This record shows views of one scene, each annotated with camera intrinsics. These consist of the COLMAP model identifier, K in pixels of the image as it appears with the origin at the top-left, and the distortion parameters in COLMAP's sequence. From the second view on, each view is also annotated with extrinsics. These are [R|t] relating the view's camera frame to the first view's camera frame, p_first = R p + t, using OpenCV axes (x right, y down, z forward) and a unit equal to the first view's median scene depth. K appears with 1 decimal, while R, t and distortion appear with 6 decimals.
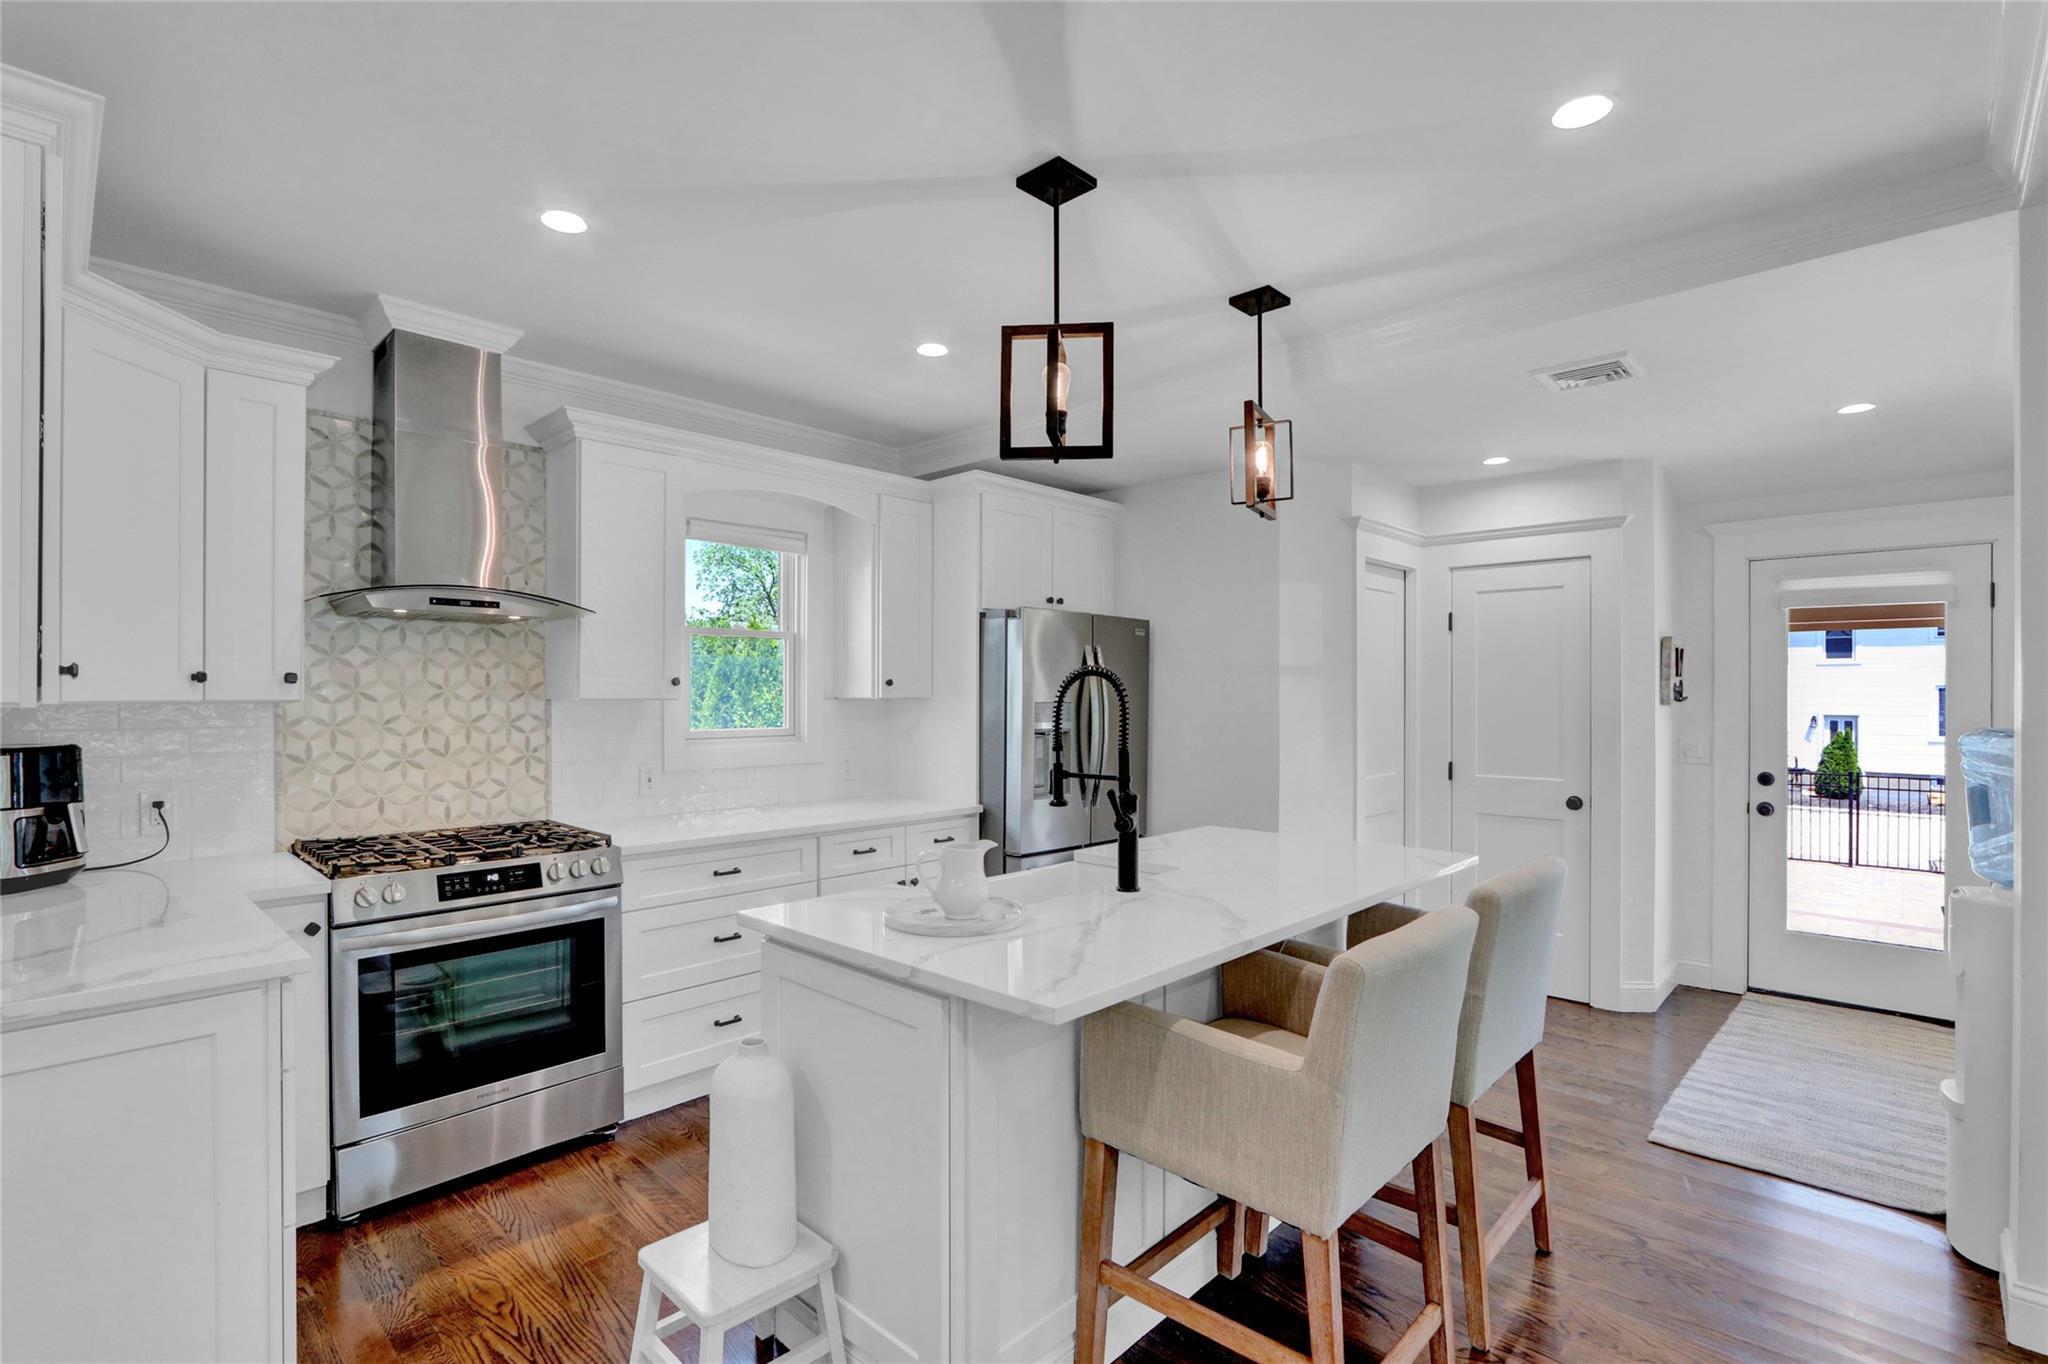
lens RADIAL K [[943.6, 0, 1011.6], [0, 943.6, 699.2], [0, 0, 1]] dist [-0.010916, 0.000569]
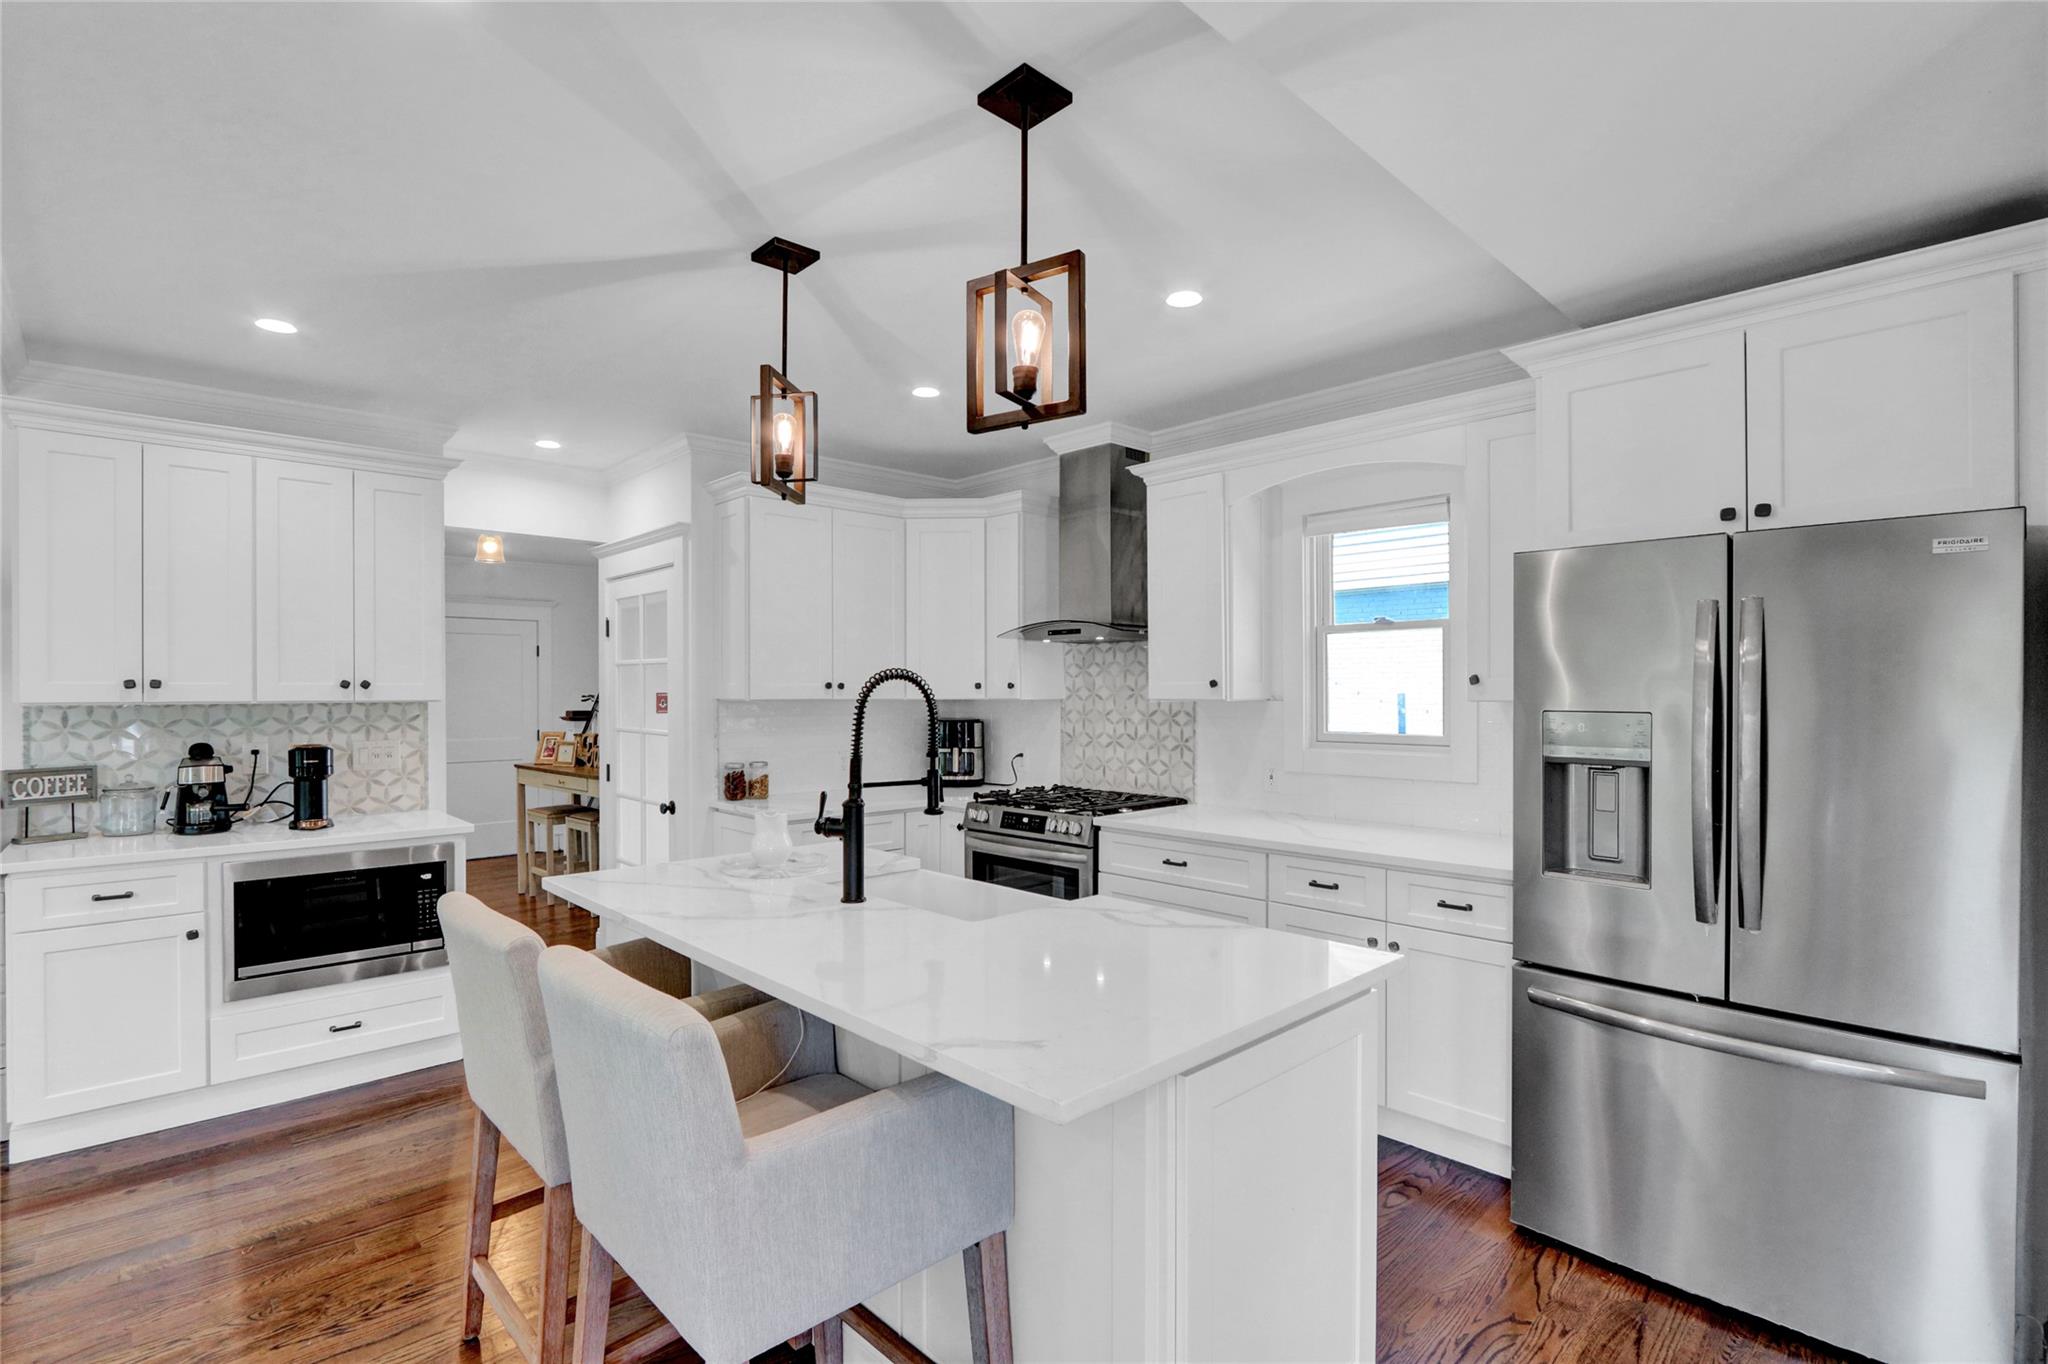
lens RADIAL K [[943.6, 0, 1011.2], [0, 943.6, 674.9], [0, 0, 1]] dist [-0.010916, 0.000569]
pose [[-0.038500, -0.018759, -0.999082, 0.809672], [-0.003611, 0.999820, -0.018634, -0.008503], [0.999252, 0.002891, -0.038561, 0.903168]]
